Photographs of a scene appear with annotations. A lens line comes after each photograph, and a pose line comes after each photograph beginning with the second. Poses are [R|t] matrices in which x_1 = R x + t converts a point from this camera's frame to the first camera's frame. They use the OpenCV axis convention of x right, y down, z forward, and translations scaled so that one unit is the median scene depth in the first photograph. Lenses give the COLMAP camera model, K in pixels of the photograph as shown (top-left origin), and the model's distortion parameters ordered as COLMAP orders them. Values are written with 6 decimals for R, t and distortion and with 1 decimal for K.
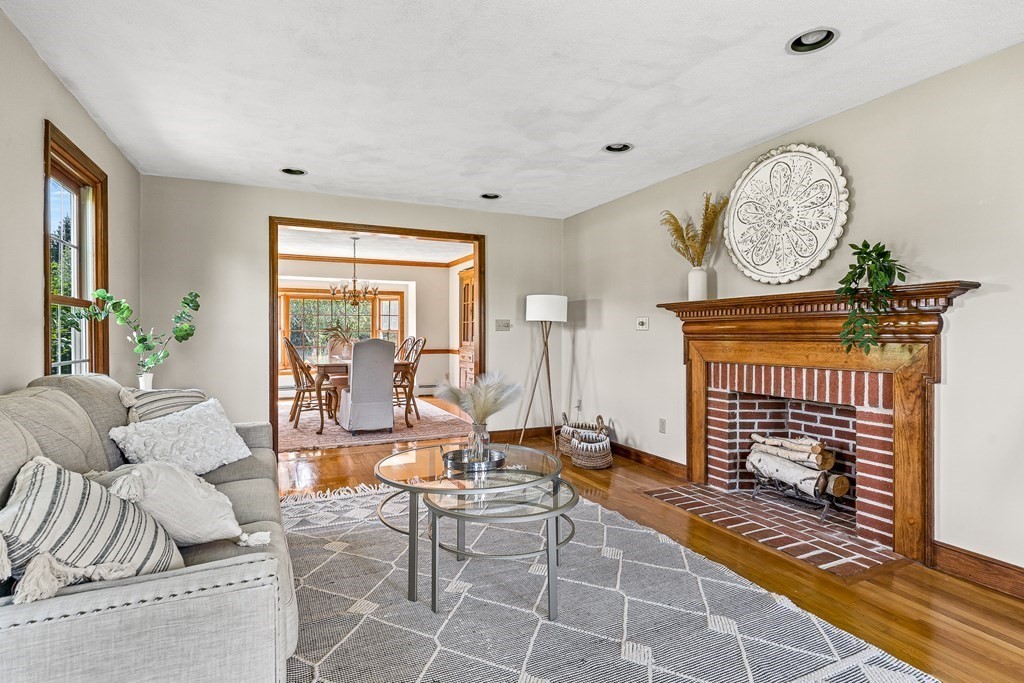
lens RADIAL K [[512.3, 0, 513.8], [0, 512.3, 336.2], [0, 0, 1]] dist [-0.003682, -0.000418]
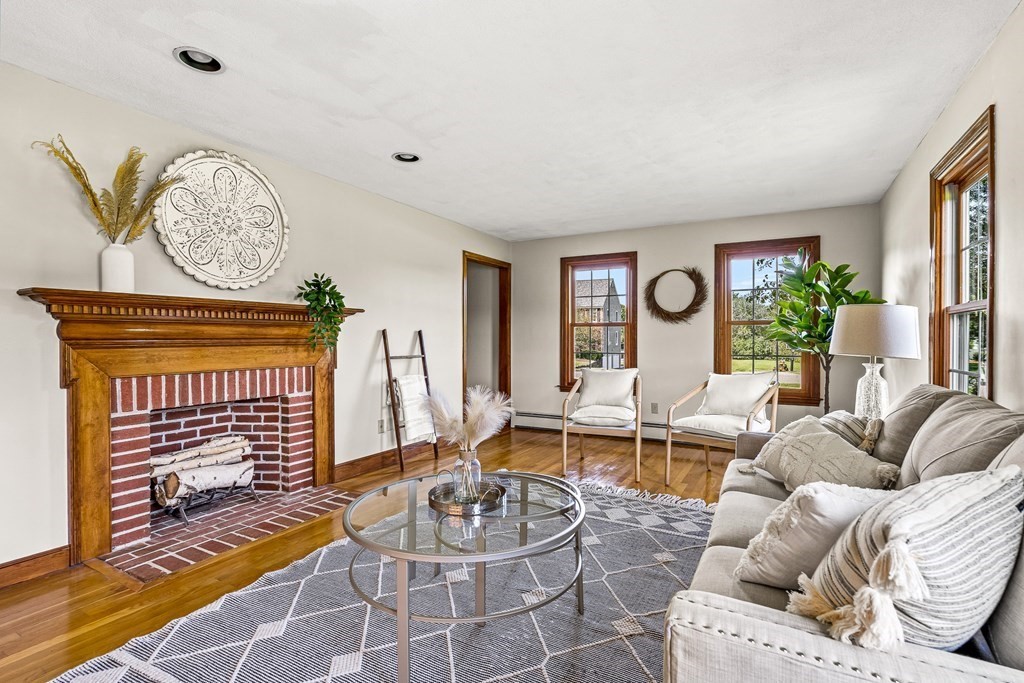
lens RADIAL K [[491.1, 0, 512.0], [0, 491.1, 341.5], [0, 0, 1]] dist [-0.001350, -0.000142]
pose [[-0.584626, -0.008032, 0.811263, -0.583157], [0.002553, 0.999928, 0.011739, -0.009195], [-0.811299, 0.008934, -0.584563, 1.094977]]
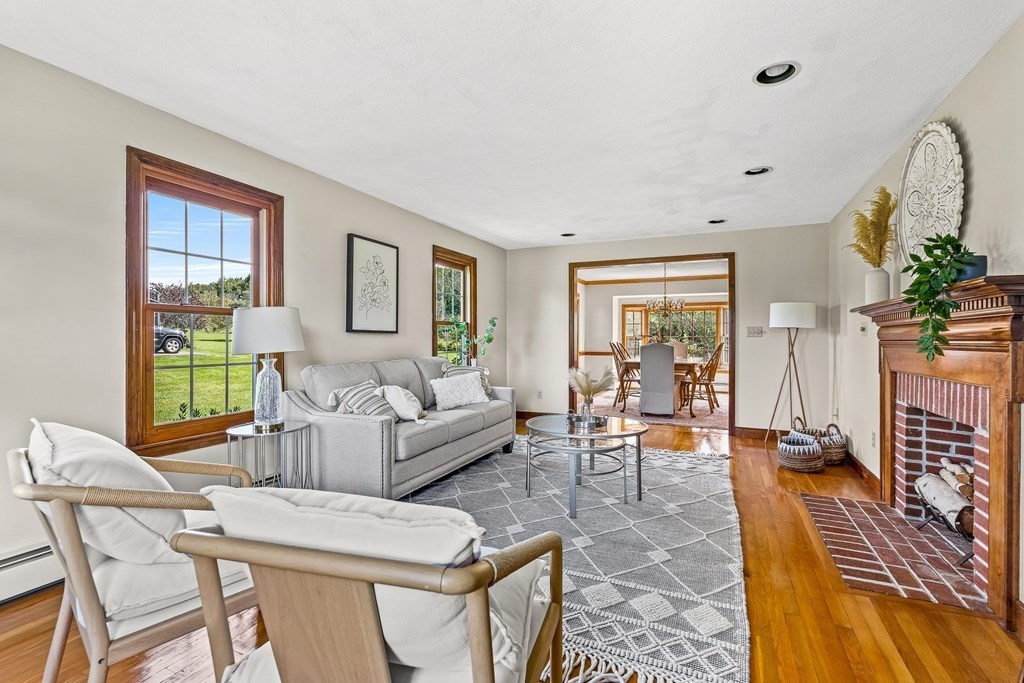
lens RADIAL K [[465.1, 0, 512.0], [0, 465.1, 341.5], [0, 0, 1]] dist [0.001560, 0.000400]
pose [[0.651030, 0.005778, -0.759030, 0.651078], [-0.005835, 0.999980, 0.002607, -0.000576], [0.759030, 0.002732, 0.651050, -0.056139]]
